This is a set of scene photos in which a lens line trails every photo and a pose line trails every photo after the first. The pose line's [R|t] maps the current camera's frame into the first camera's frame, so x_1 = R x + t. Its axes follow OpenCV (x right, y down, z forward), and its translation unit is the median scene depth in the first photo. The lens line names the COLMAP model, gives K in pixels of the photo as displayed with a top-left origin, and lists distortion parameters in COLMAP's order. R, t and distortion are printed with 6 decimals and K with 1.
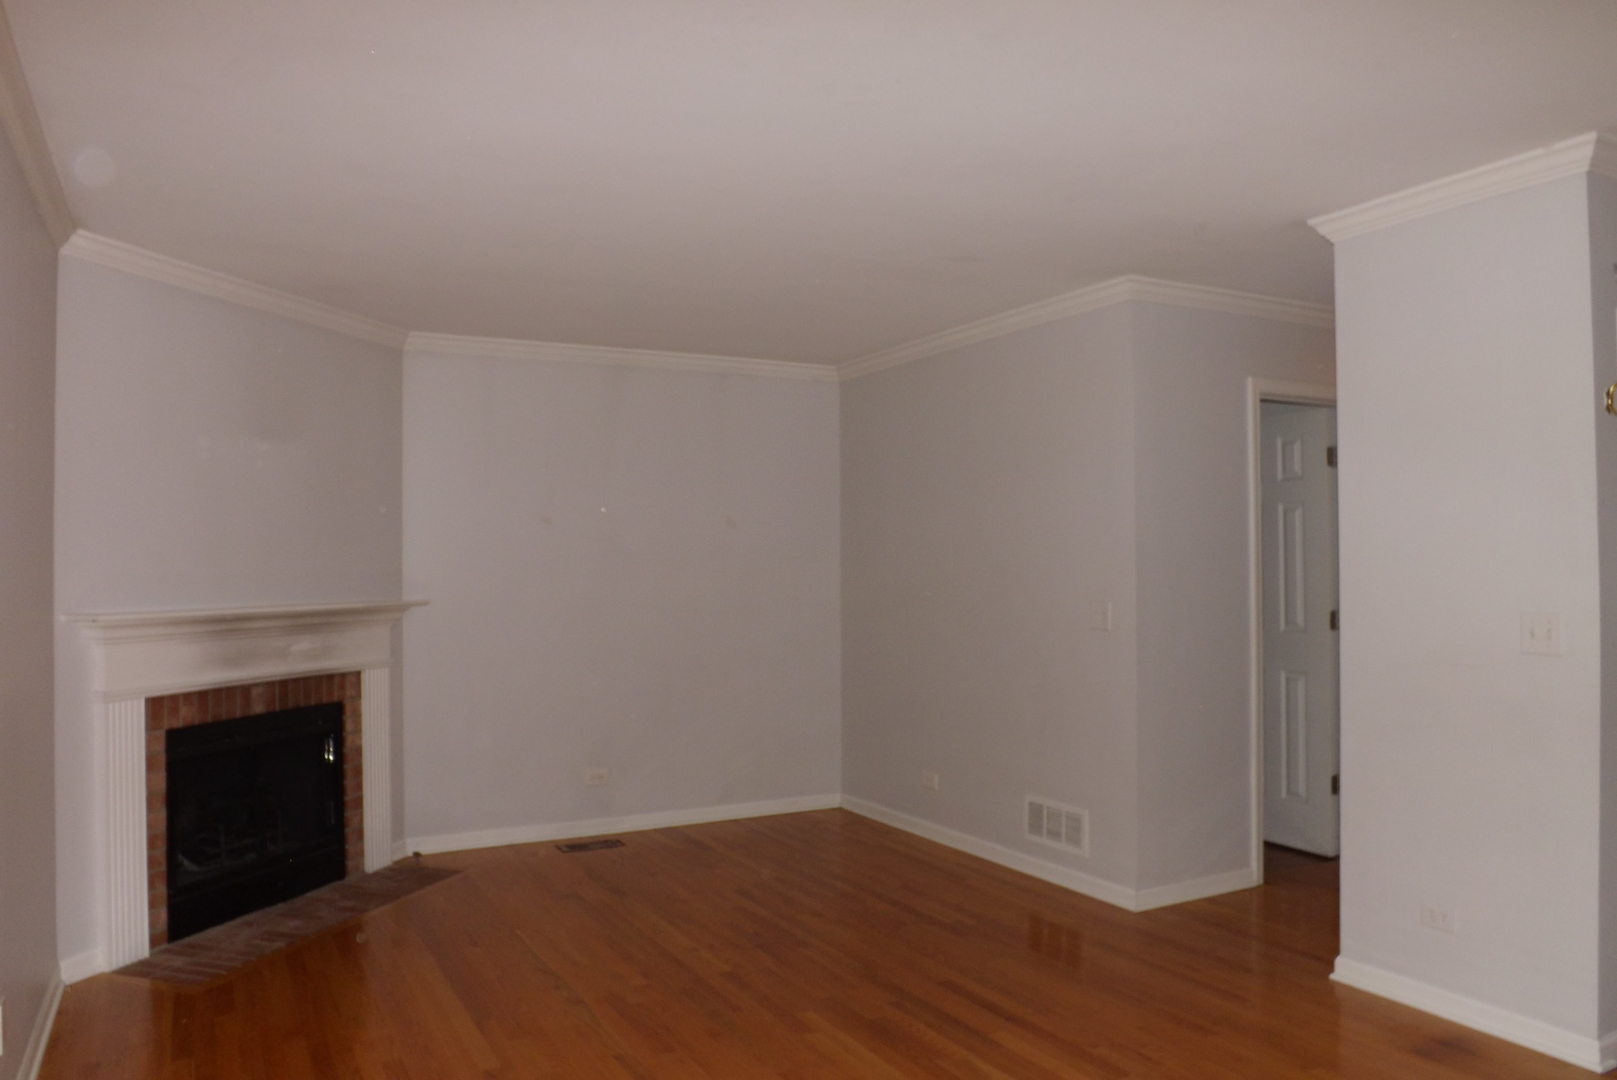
lens RADIAL K [[1150.4, 0, 796.3], [0, 1150.4, 543.5], [0, 0, 1]] dist [-0.086432, 0.016121]
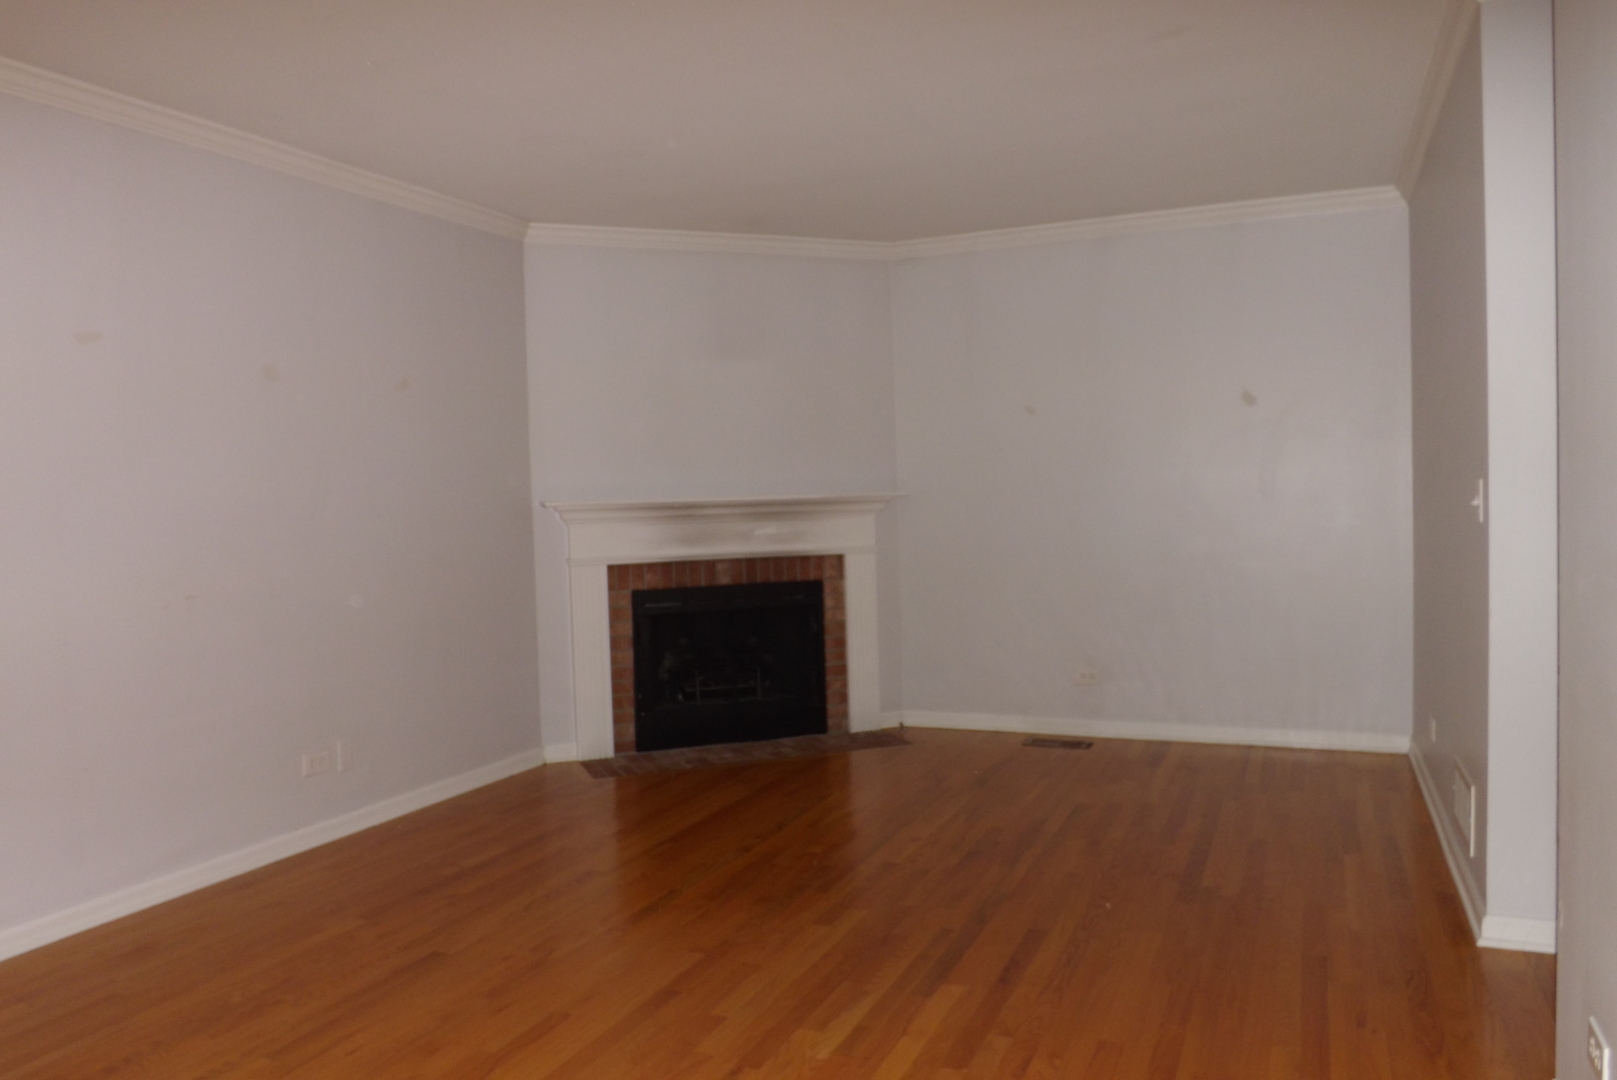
lens RADIAL K [[1150.4, 0, 799.6], [0, 1150.4, 545.5], [0, 0, 1]] dist [-0.086432, 0.016121]
pose [[0.630597, 0.029518, -0.775549, 0.546046], [0.035388, 0.997144, 0.066726, 0.028127], [0.775304, -0.069522, 0.627751, 0.280987]]
